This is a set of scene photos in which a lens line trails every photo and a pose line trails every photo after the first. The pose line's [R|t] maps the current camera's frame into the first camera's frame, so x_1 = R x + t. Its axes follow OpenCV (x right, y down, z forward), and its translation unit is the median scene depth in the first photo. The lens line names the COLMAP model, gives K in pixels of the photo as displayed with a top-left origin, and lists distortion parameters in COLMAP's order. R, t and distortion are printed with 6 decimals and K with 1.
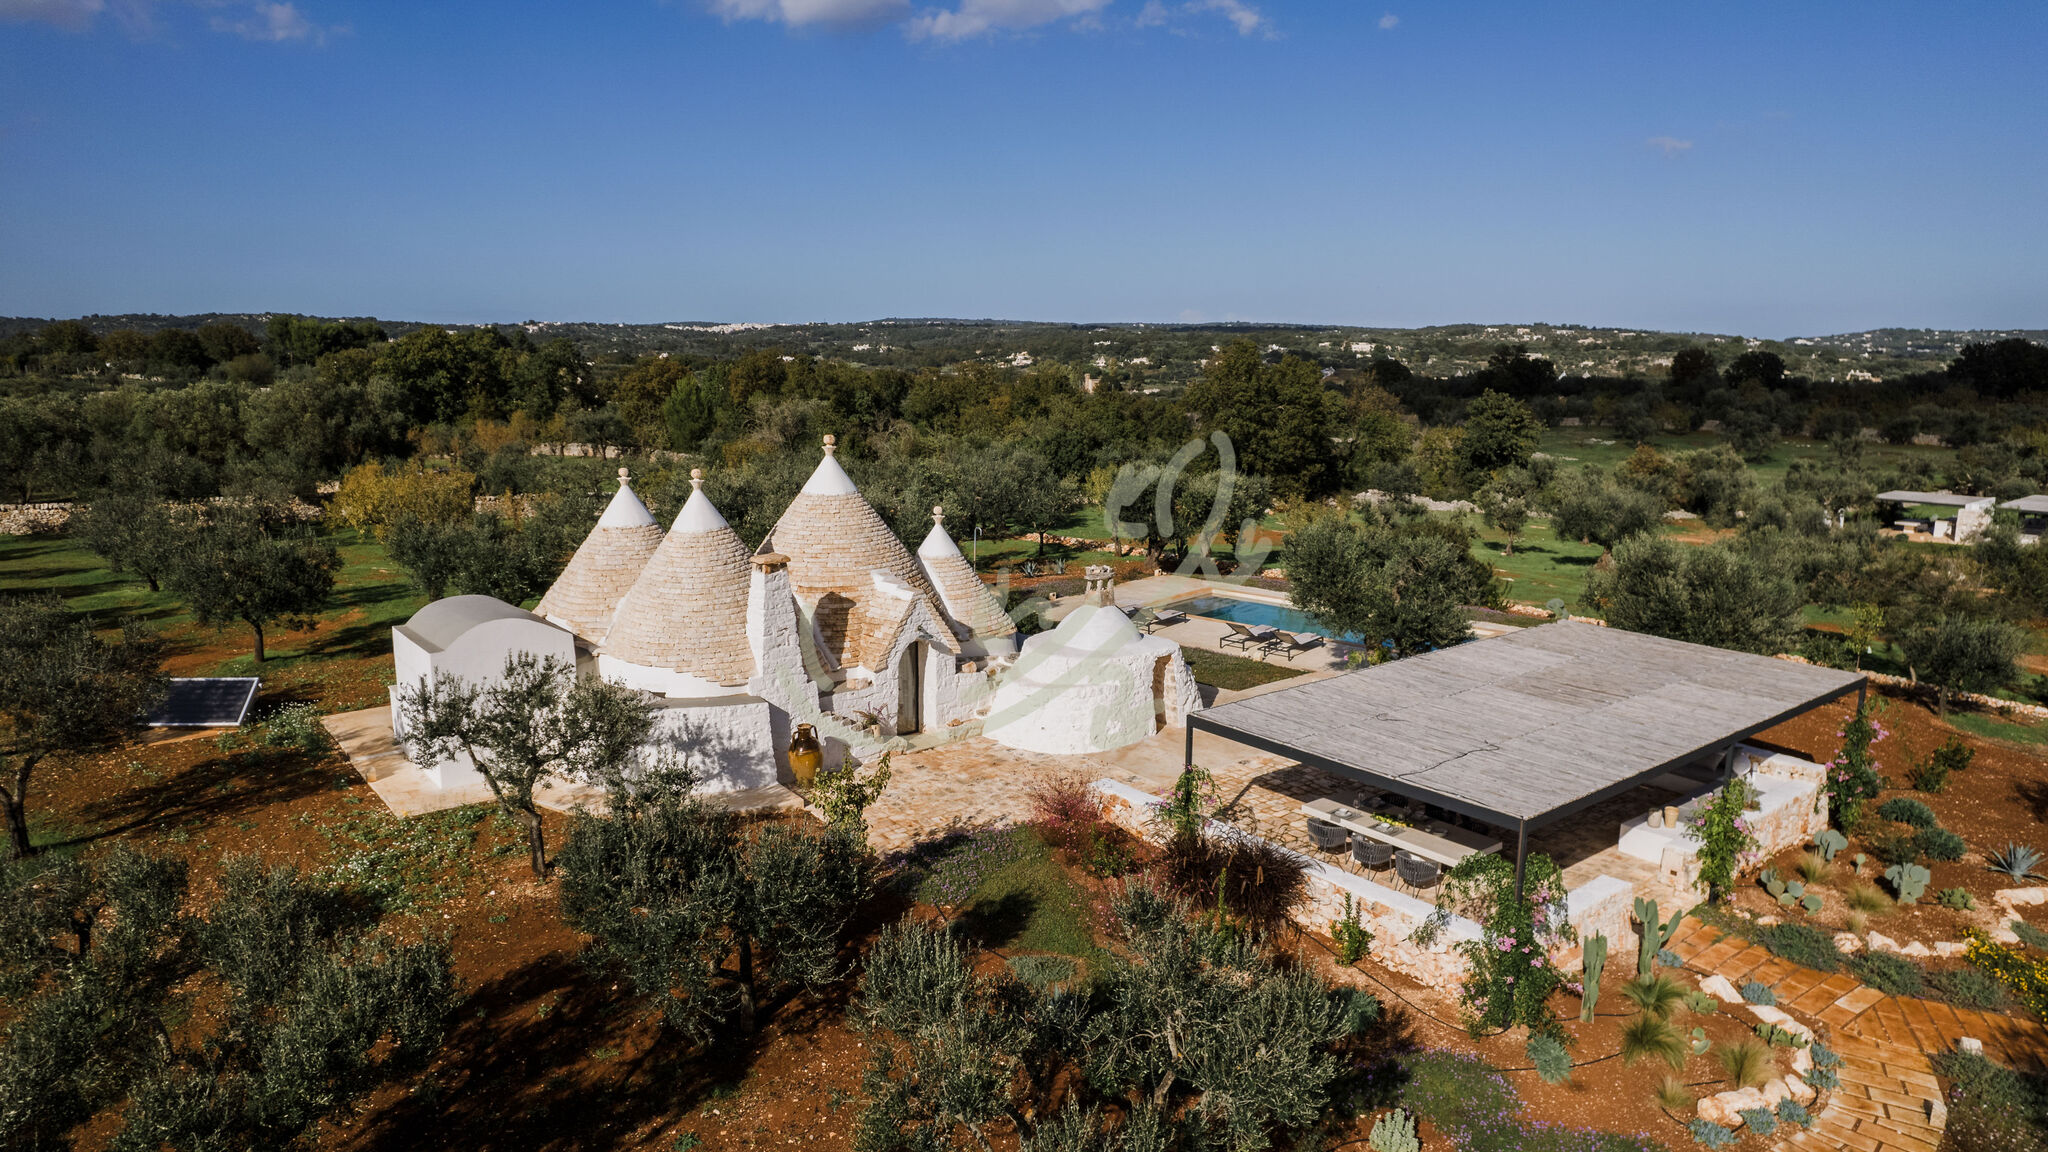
lens RADIAL K [[1273.4, 0, 1024.0], [0, 1273.4, 576.0], [0, 0, 1]] dist [-0.064601, 0.043945]
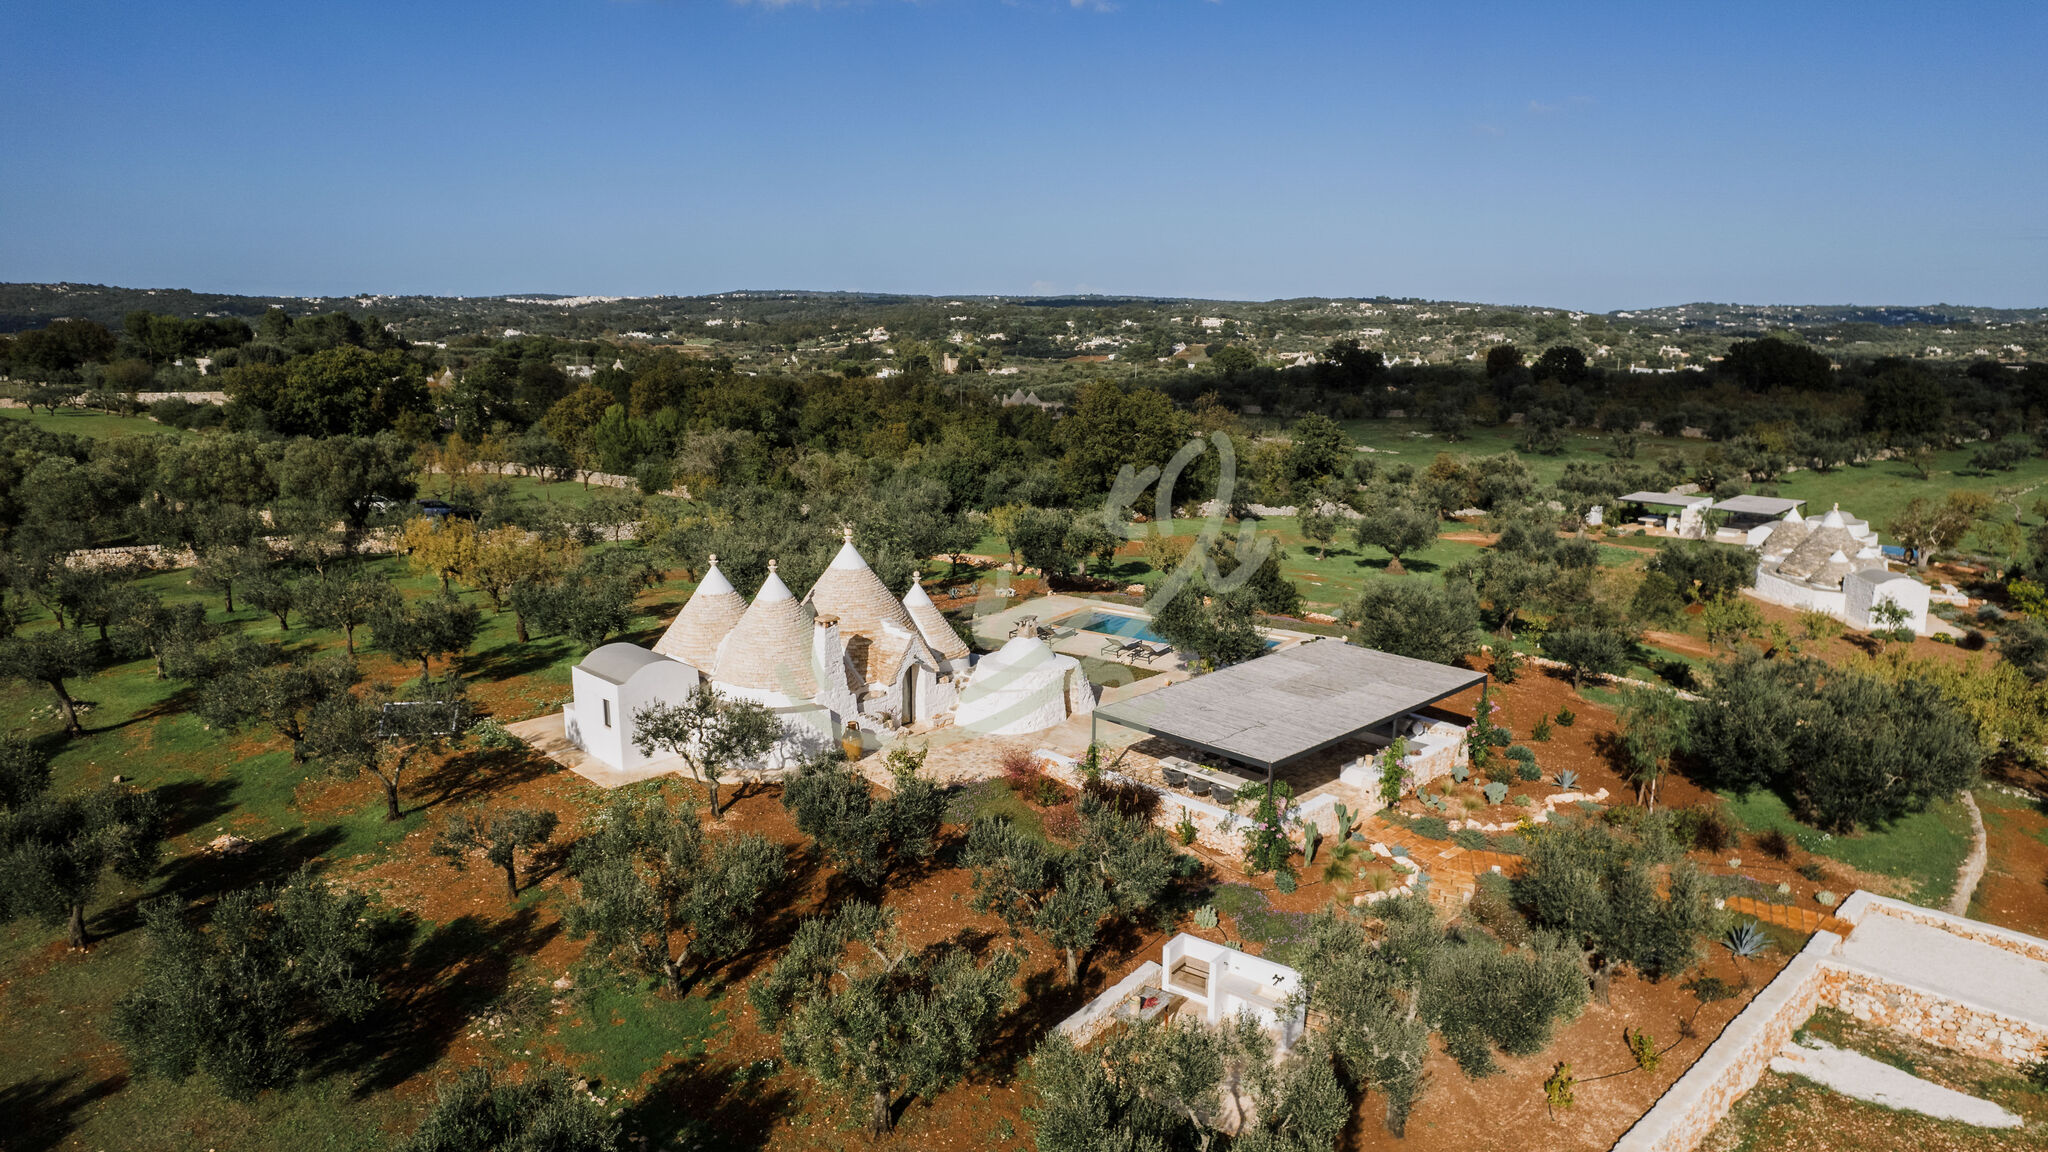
lens RADIAL K [[1273.4, 0, 1024.0], [0, 1273.4, 576.0], [0, 0, 1]] dist [-0.064601, 0.043945]
pose [[0.993702, -0.019276, 0.110388, -0.116173], [0.016908, 0.999607, 0.022356, -0.087300], [-0.110775, -0.020348, 0.993637, -0.539631]]
